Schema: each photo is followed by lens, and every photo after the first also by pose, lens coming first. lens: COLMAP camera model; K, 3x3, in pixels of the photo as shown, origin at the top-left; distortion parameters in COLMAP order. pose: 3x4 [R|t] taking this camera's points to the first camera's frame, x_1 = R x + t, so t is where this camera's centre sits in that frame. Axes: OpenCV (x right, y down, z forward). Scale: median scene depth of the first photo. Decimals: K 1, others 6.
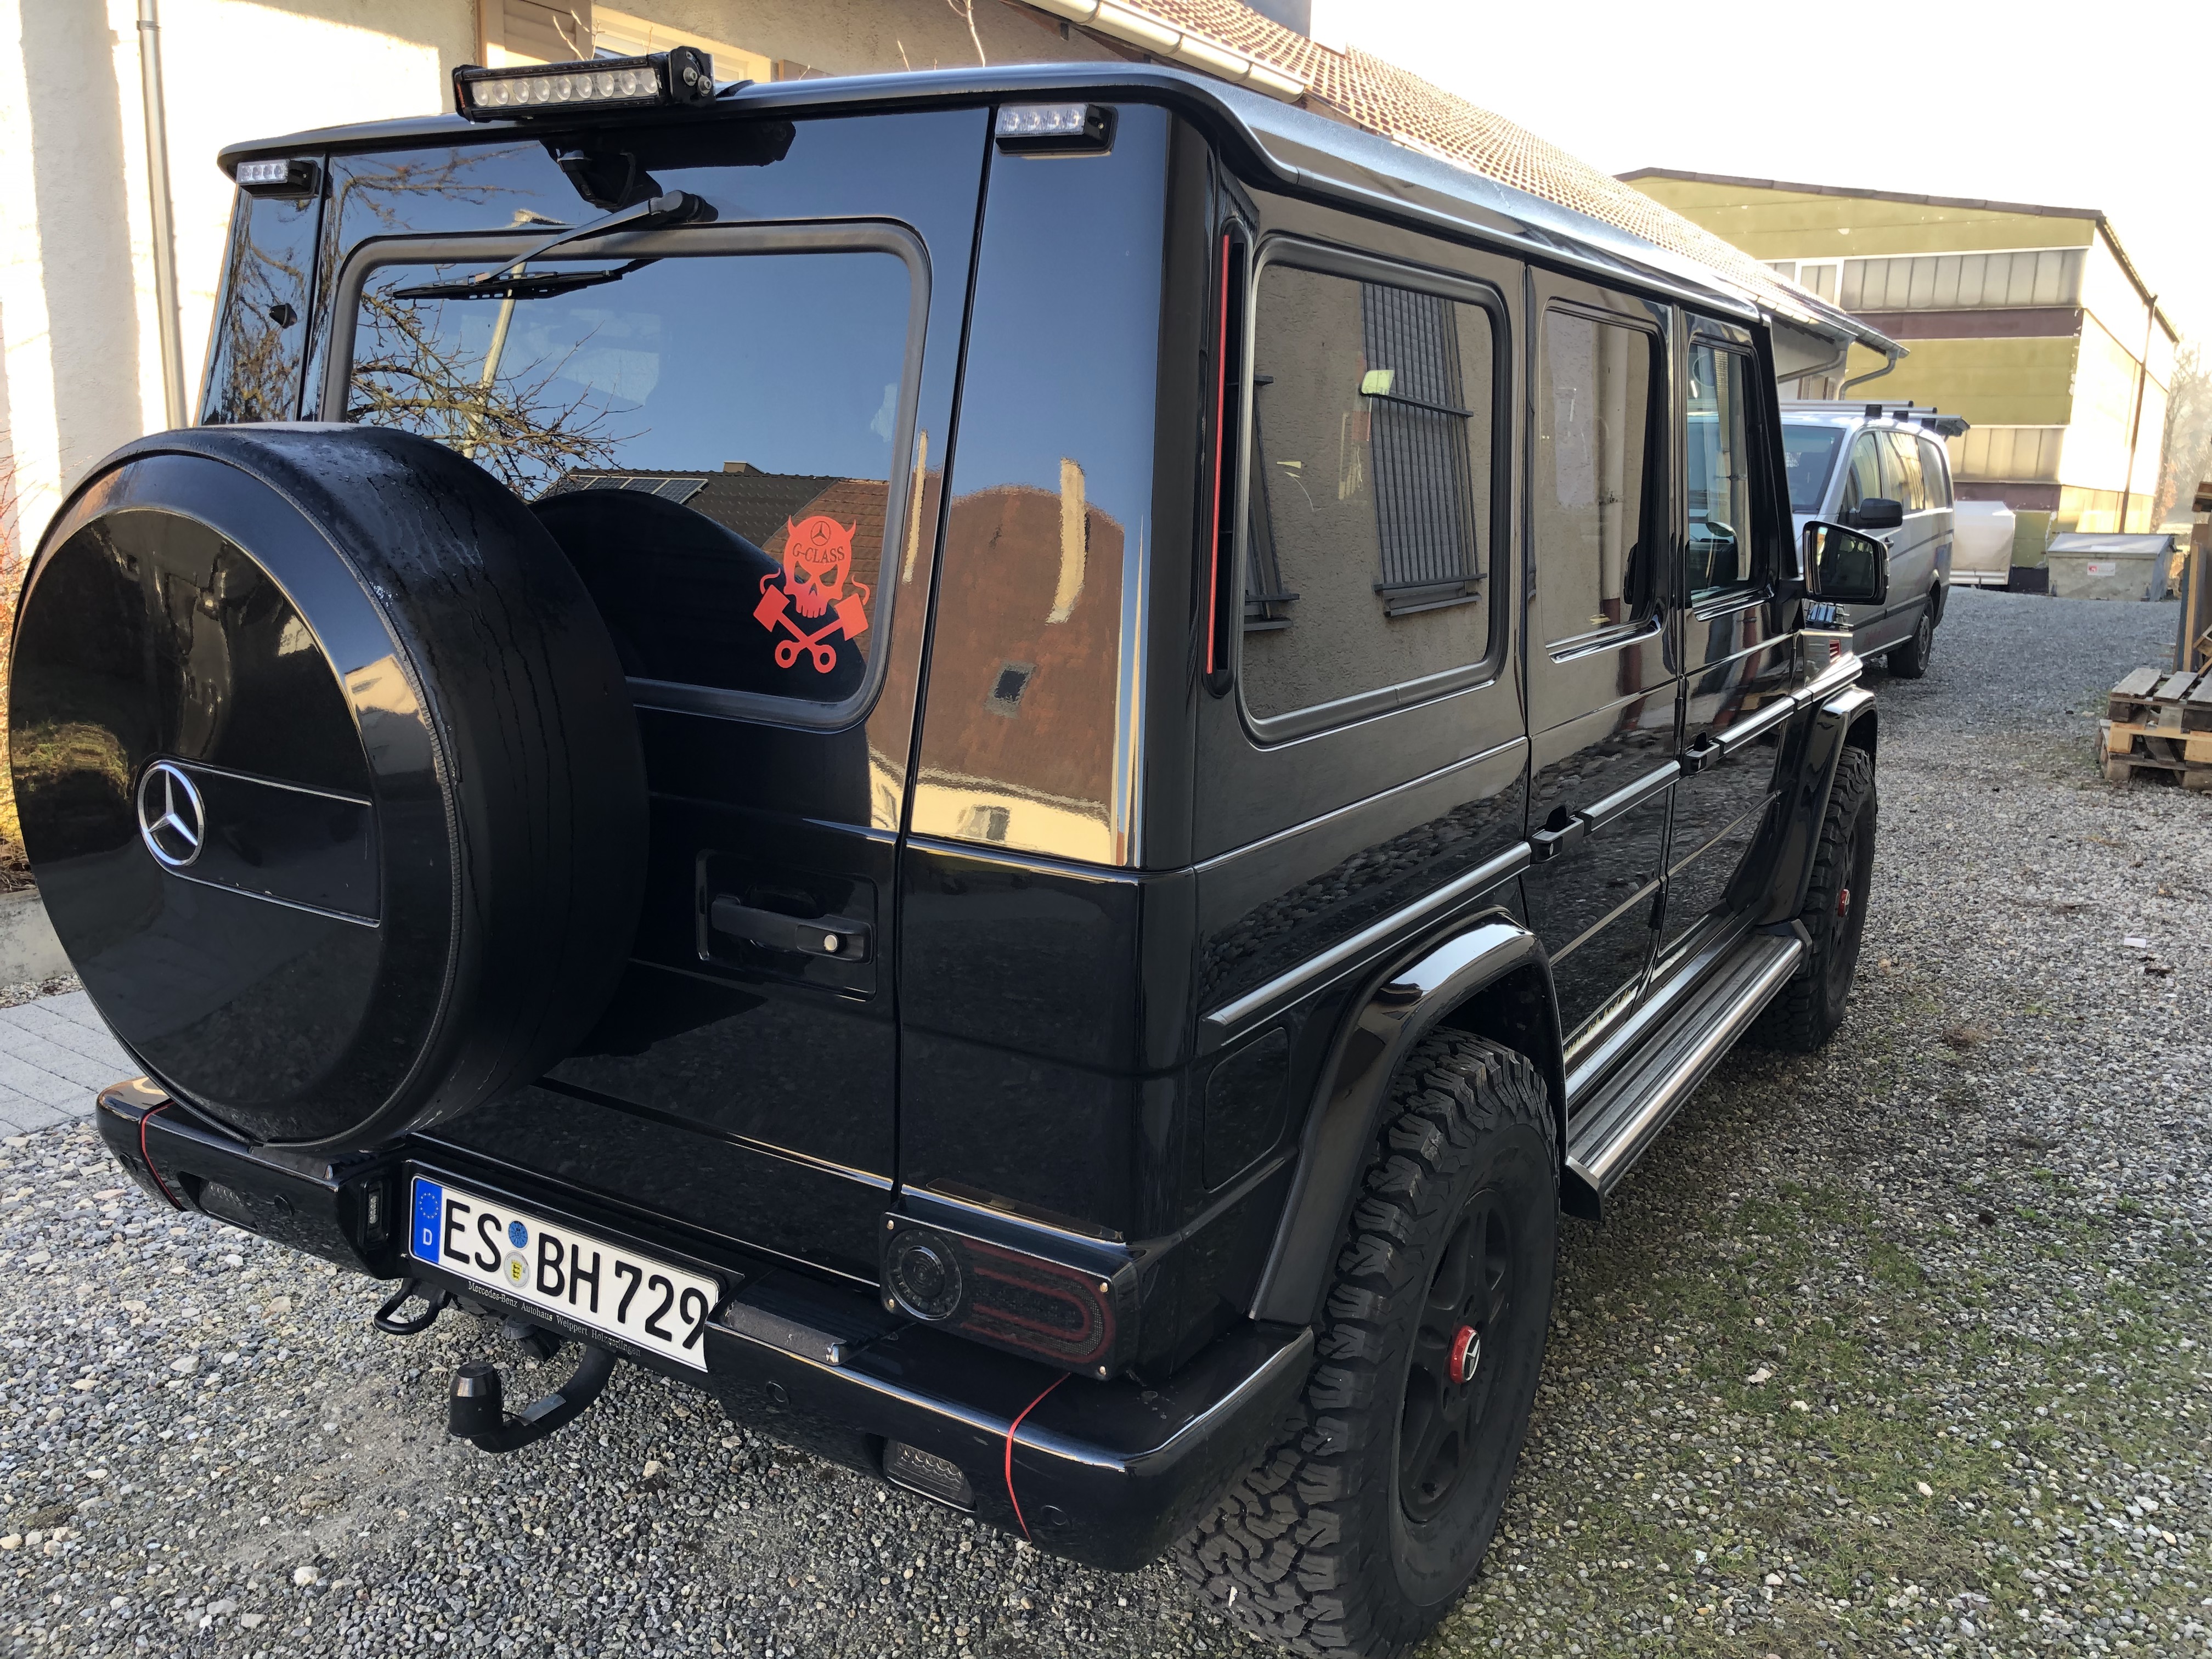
lens RADIAL K [[1810.6, 0, 1106.0], [0, 1810.6, 829.5], [0, 0, 1]] dist [0.019460, 0.013035]
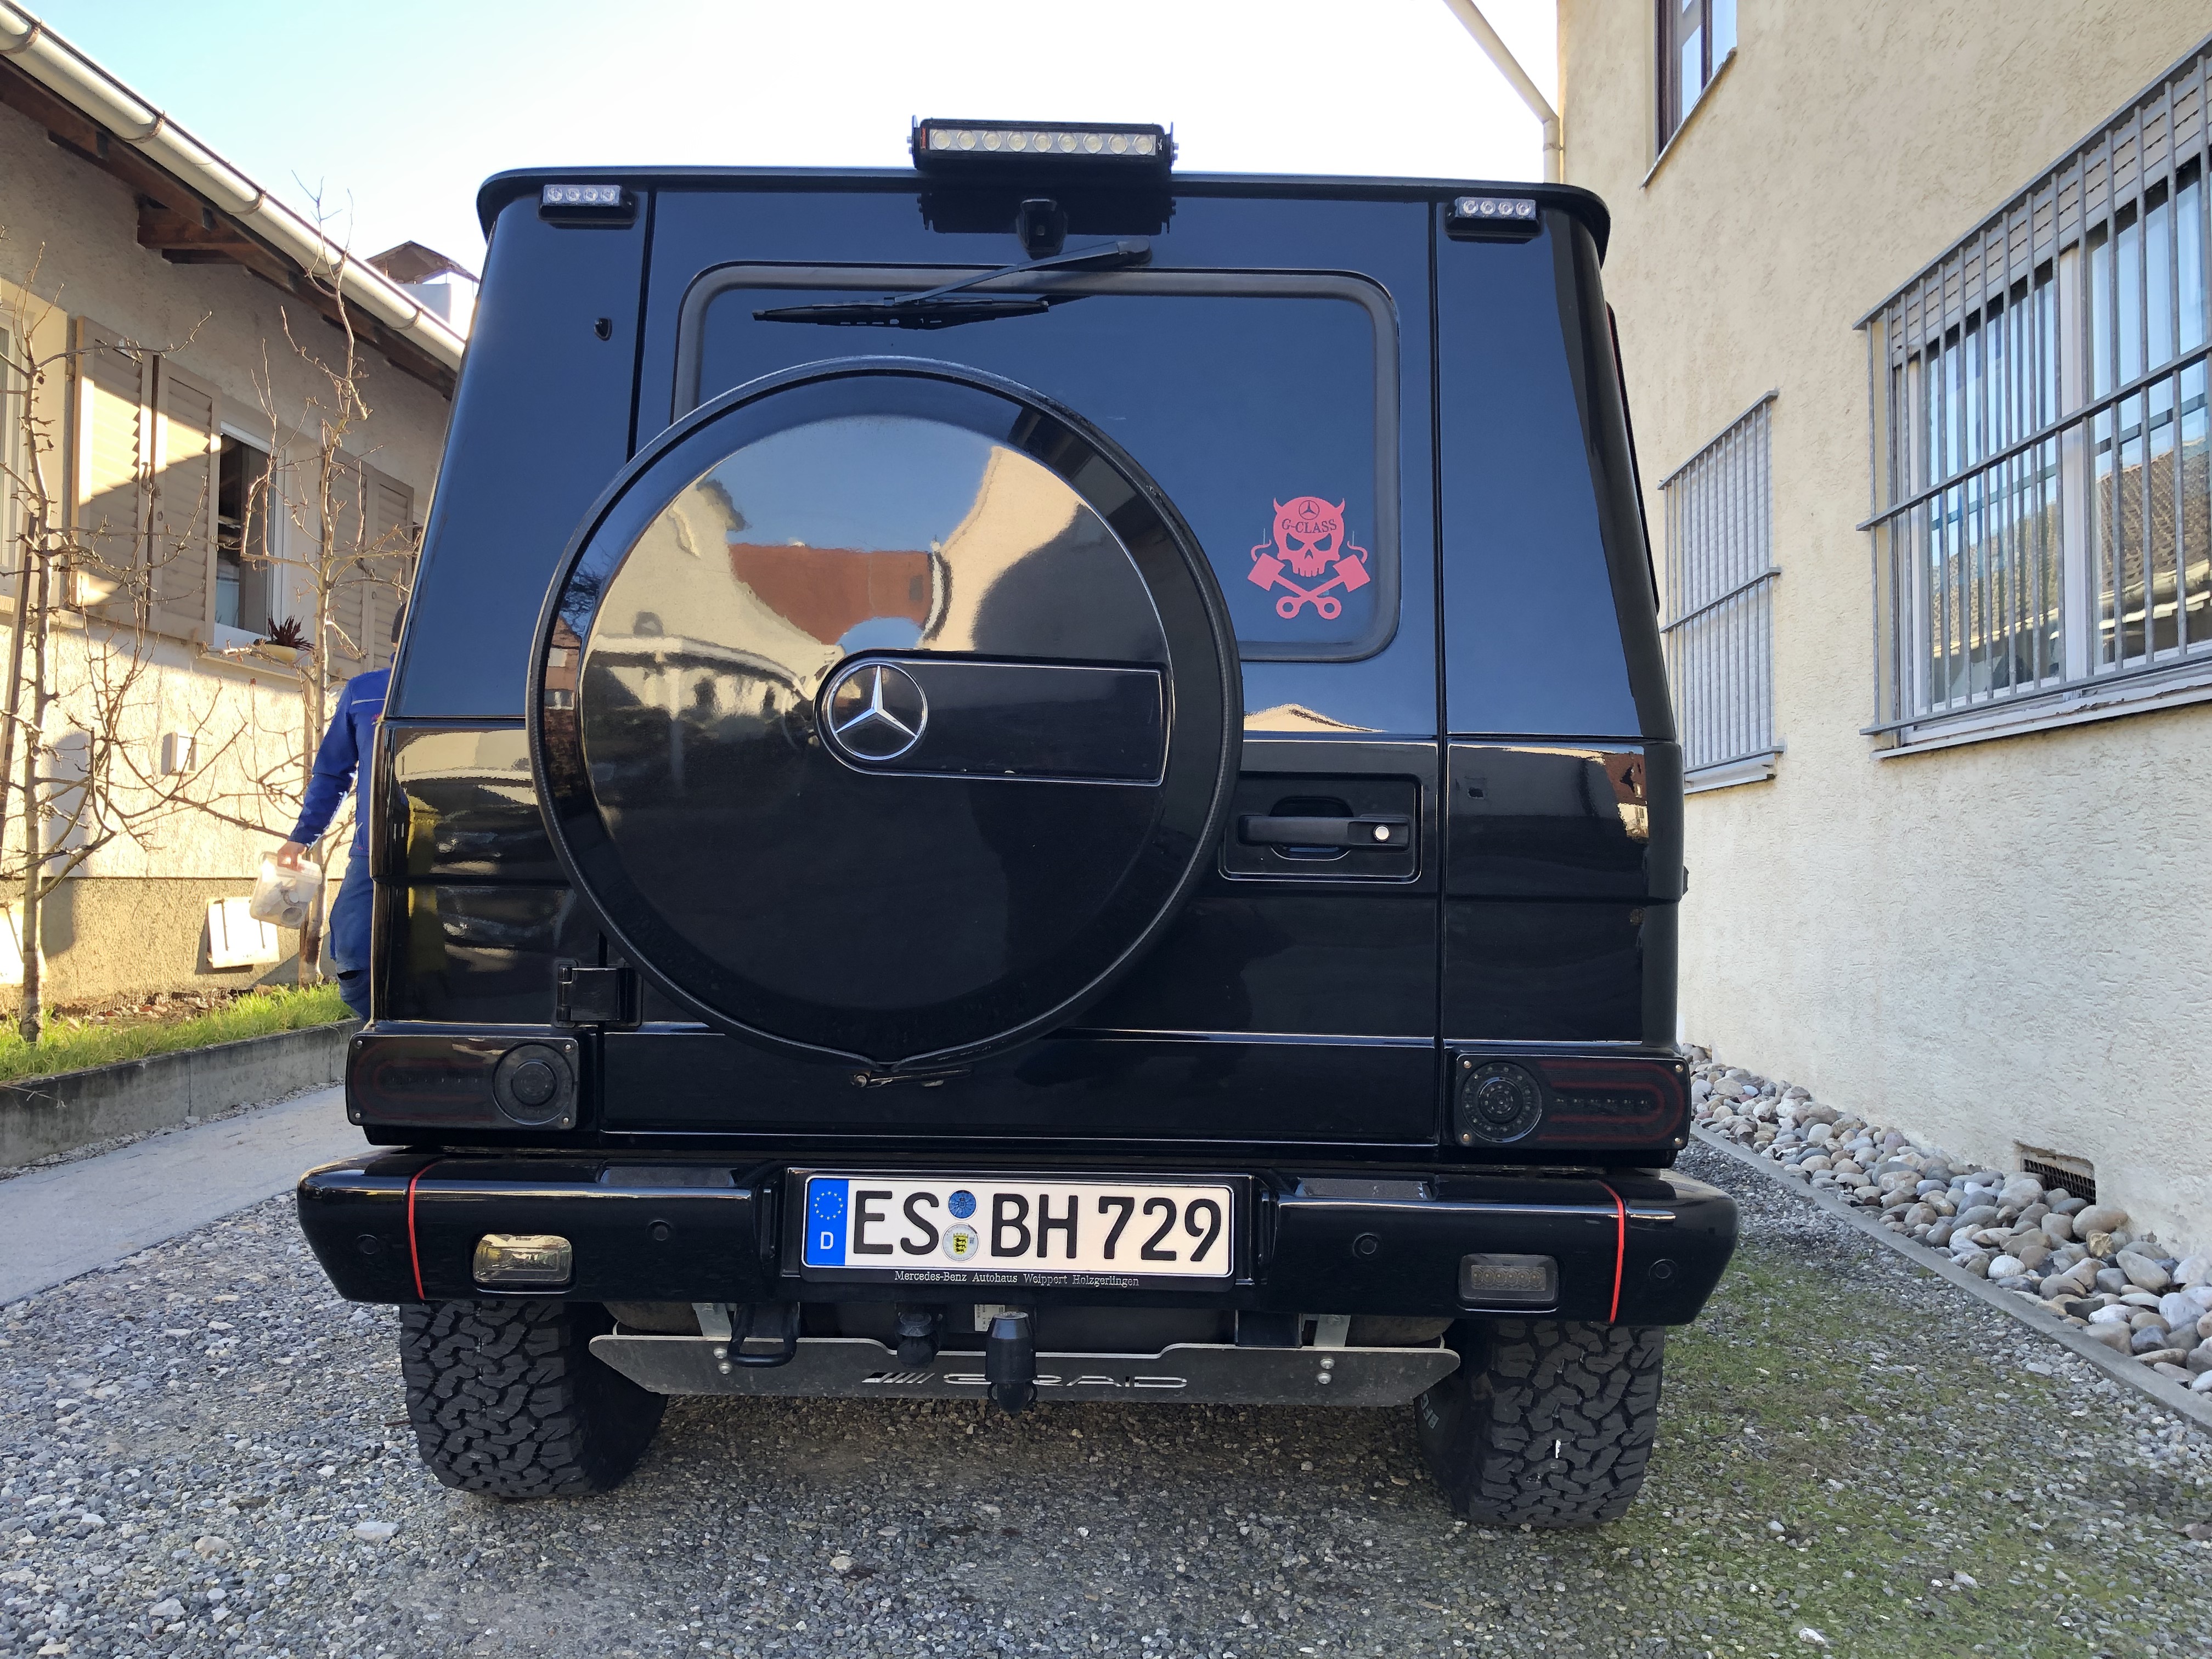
lens RADIAL K [[1757.1, 0, 1132.9], [0, 1757.1, 777.0], [0, 0, 1]] dist [0.053197, -0.079389]
pose [[0.867714, -0.004102, 0.497047, -0.750046], [0.118317, 0.972929, -0.198521, 0.205273], [-0.482777, 0.231069, 0.844709, 0.084969]]
